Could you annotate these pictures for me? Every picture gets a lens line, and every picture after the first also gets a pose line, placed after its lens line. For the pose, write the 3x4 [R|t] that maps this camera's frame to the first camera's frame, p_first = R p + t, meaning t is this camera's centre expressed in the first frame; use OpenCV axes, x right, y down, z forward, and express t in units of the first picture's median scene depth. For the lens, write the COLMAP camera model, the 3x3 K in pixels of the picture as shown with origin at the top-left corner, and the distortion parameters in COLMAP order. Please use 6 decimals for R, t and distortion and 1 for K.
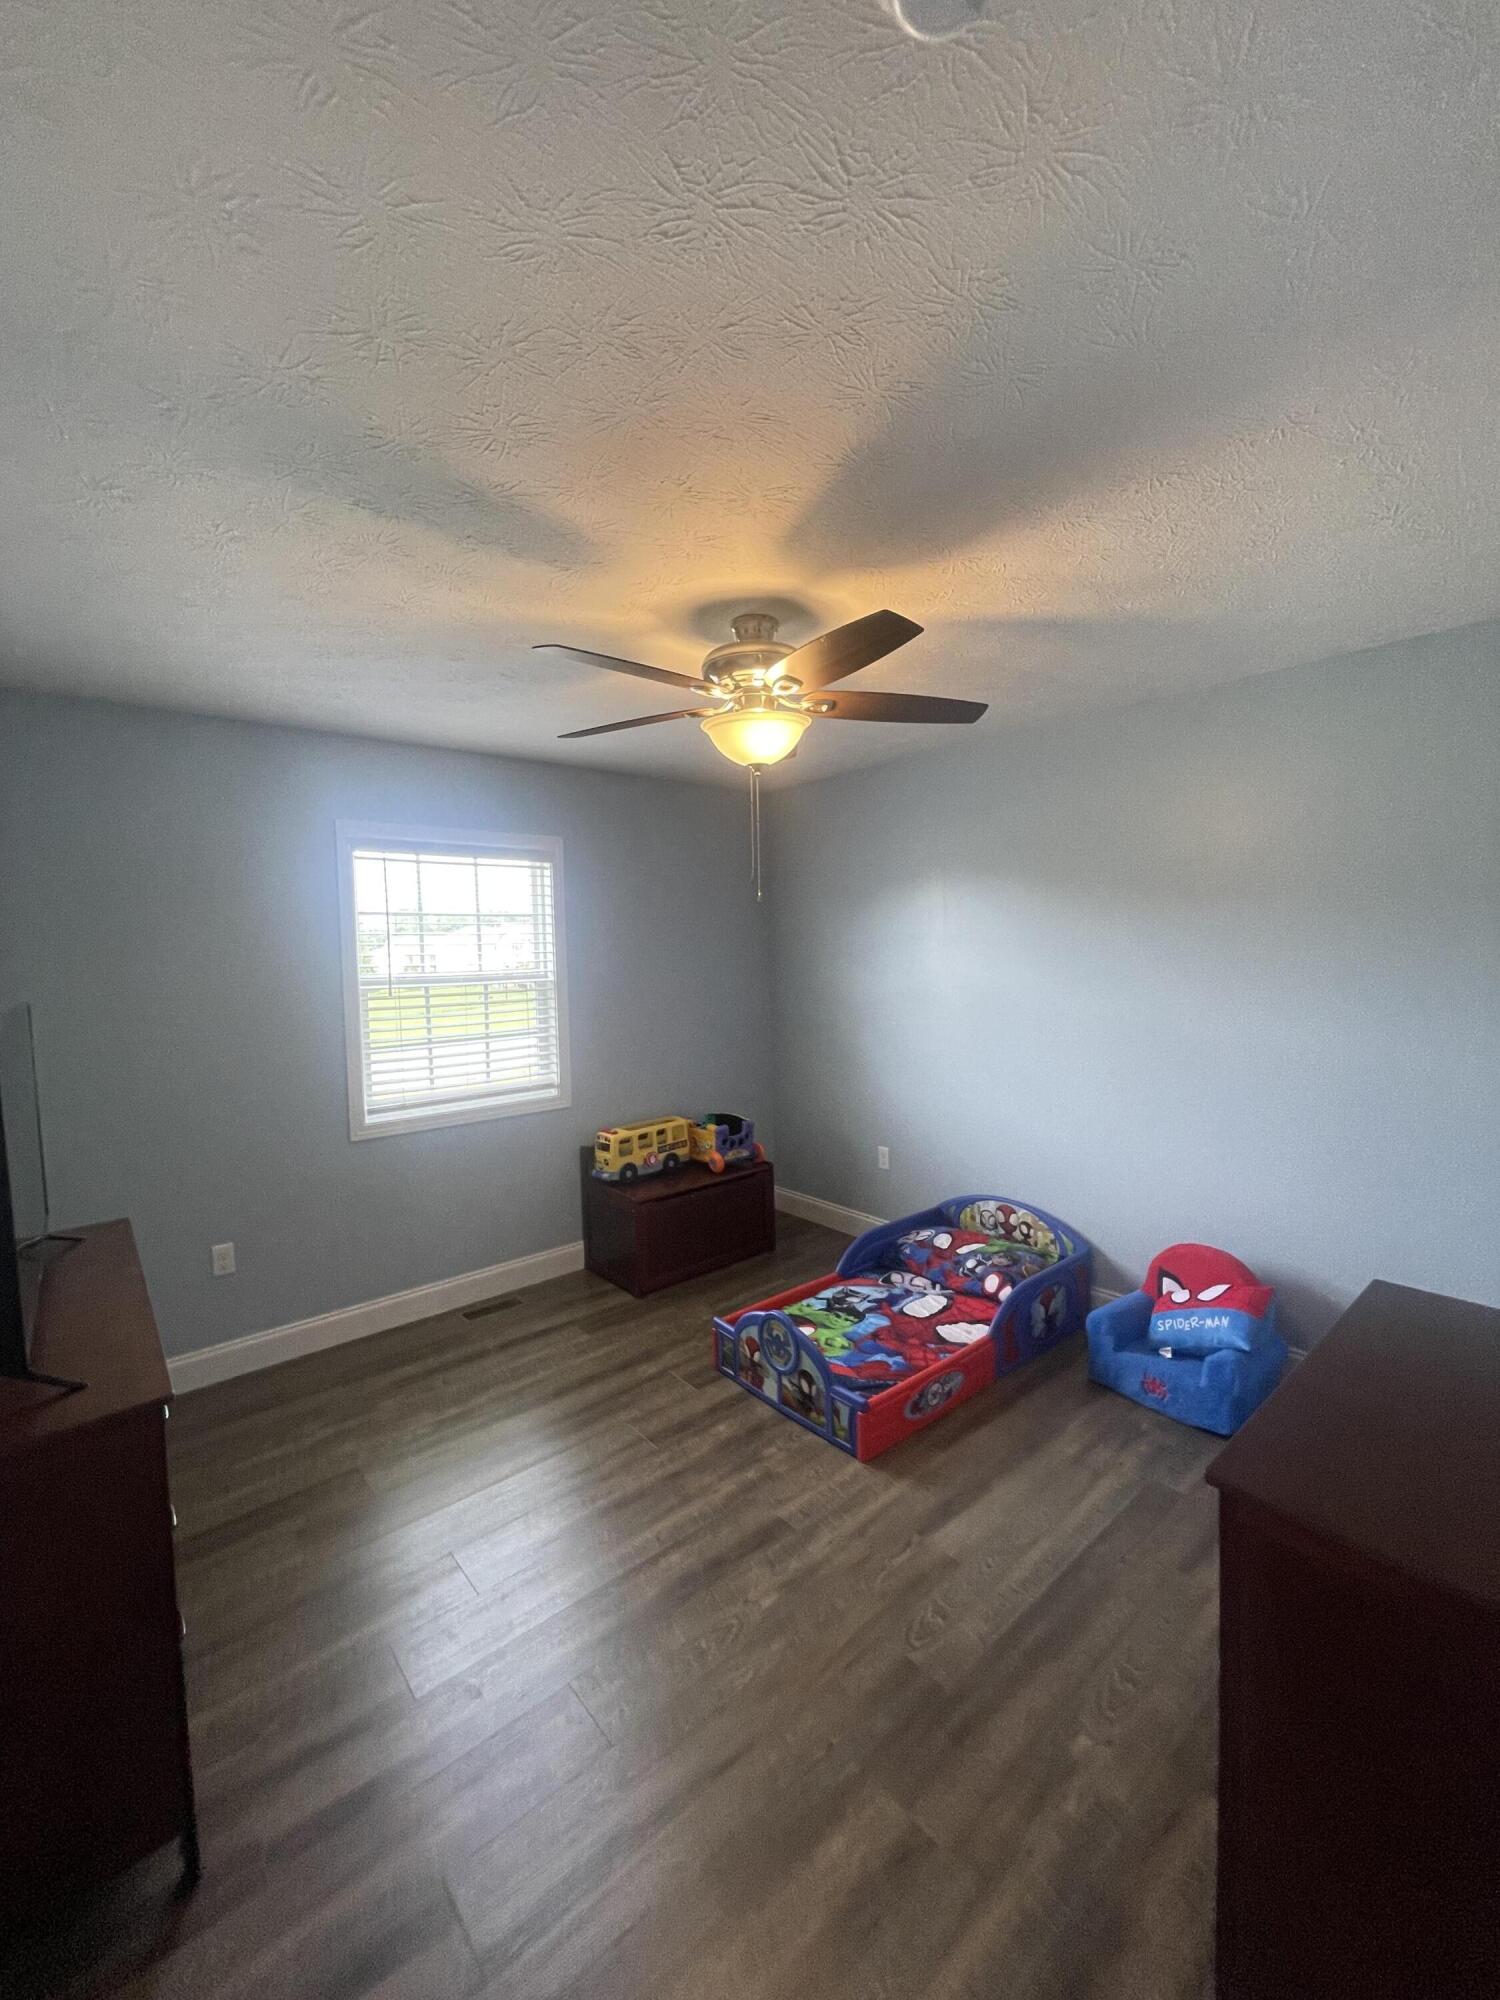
lens RADIAL K [[806.9, 0, 752.4], [0, 806.9, 998.2], [0, 0, 1]] dist [-0.001540, 0.000665]
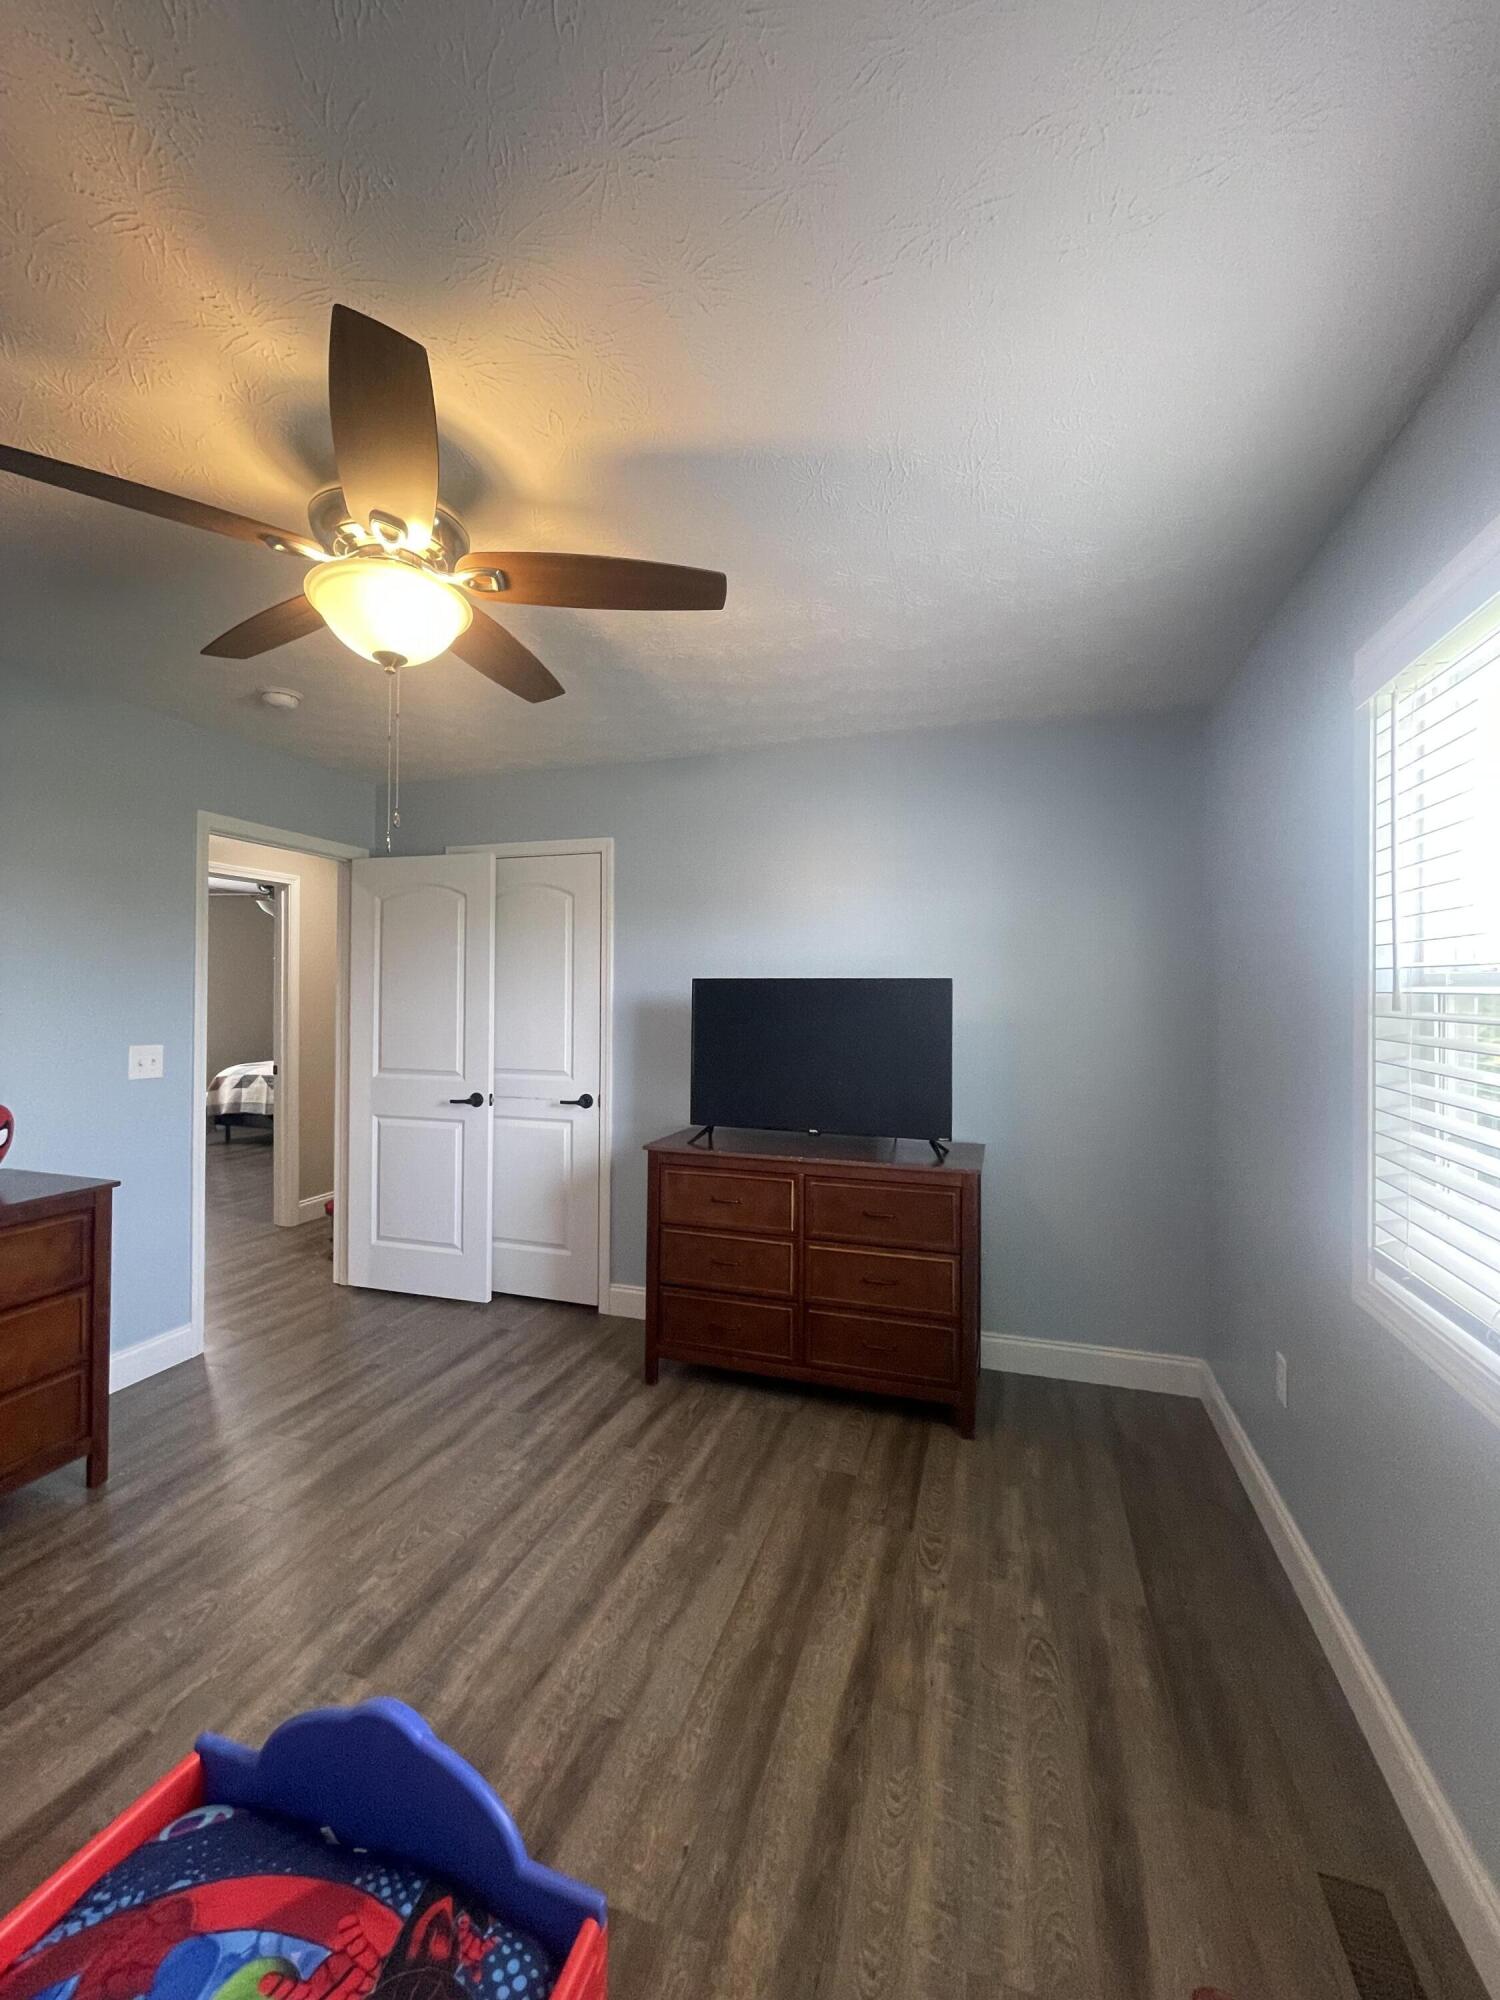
lens RADIAL K [[807.9, 0, 743.7], [0, 807.9, 984.5], [0, 0, 1]] dist [-0.001532, 0.000859]
pose [[-0.857805, 0.019035, -0.513623, 0.103376], [-0.018082, 0.997578, 0.067169, -0.060060], [0.513657, 0.066905, -0.855383, 1.734582]]
